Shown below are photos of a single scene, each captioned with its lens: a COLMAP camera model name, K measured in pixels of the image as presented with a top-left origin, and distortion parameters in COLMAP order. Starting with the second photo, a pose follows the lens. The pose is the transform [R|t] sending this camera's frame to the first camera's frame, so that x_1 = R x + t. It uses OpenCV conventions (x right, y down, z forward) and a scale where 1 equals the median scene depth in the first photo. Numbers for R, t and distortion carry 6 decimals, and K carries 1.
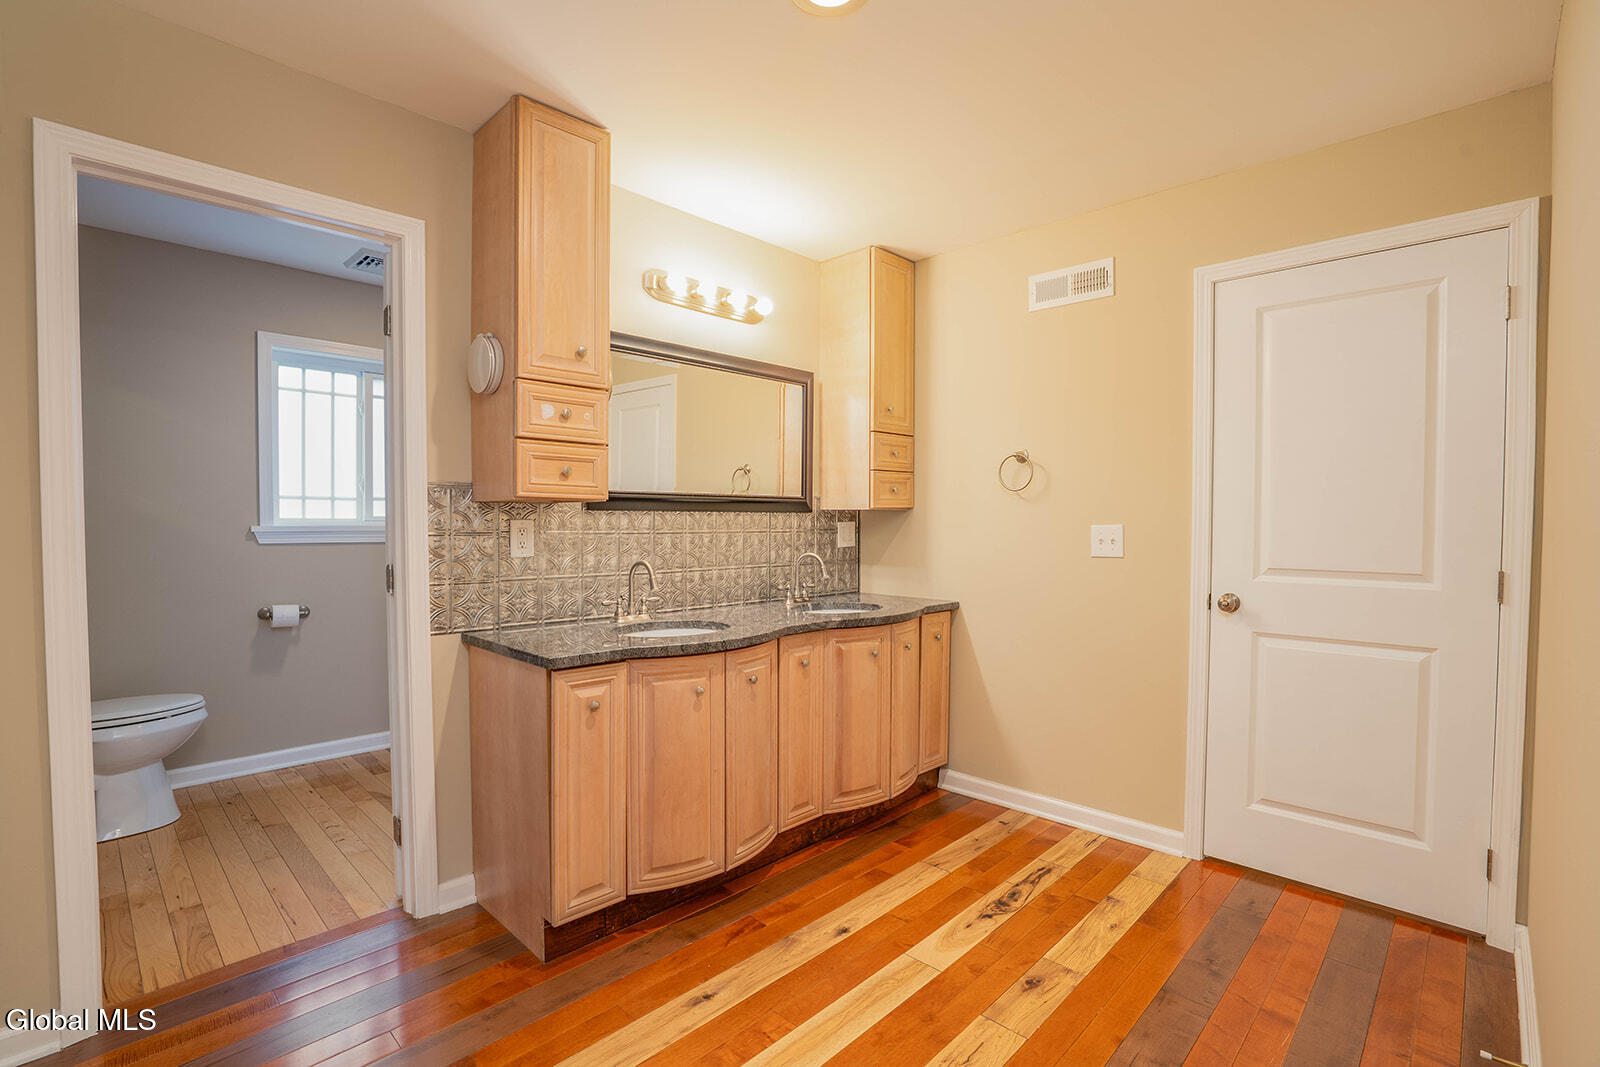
lens RADIAL K [[736.8, 0, 800.0], [0, 736.8, 533.5], [0, 0, 1]] dist [-0.067556, 0.026906]
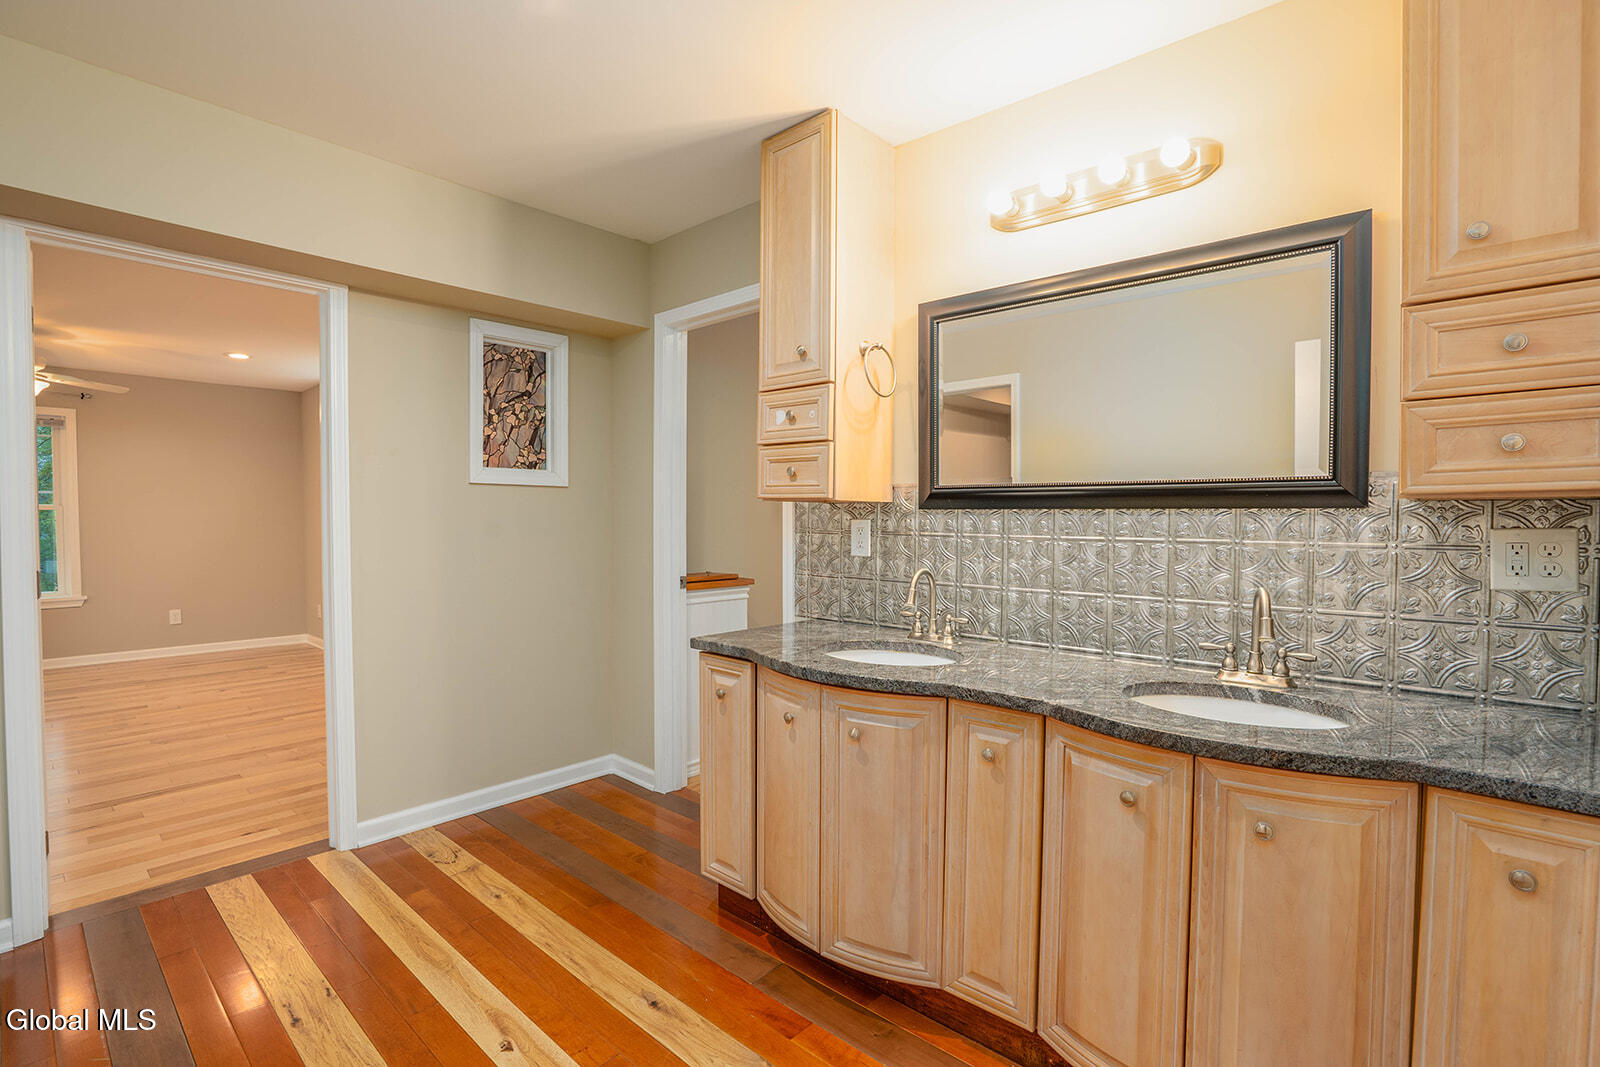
lens RADIAL K [[736.8, 0, 800.0], [0, 736.8, 533.5], [0, 0, 1]] dist [-0.067556, 0.026906]
pose [[0.048657, 0.018684, -0.998641, 0.723784], [-0.027126, 0.999481, 0.017378, -0.016699], [0.998447, 0.026243, 0.049138, 0.970849]]
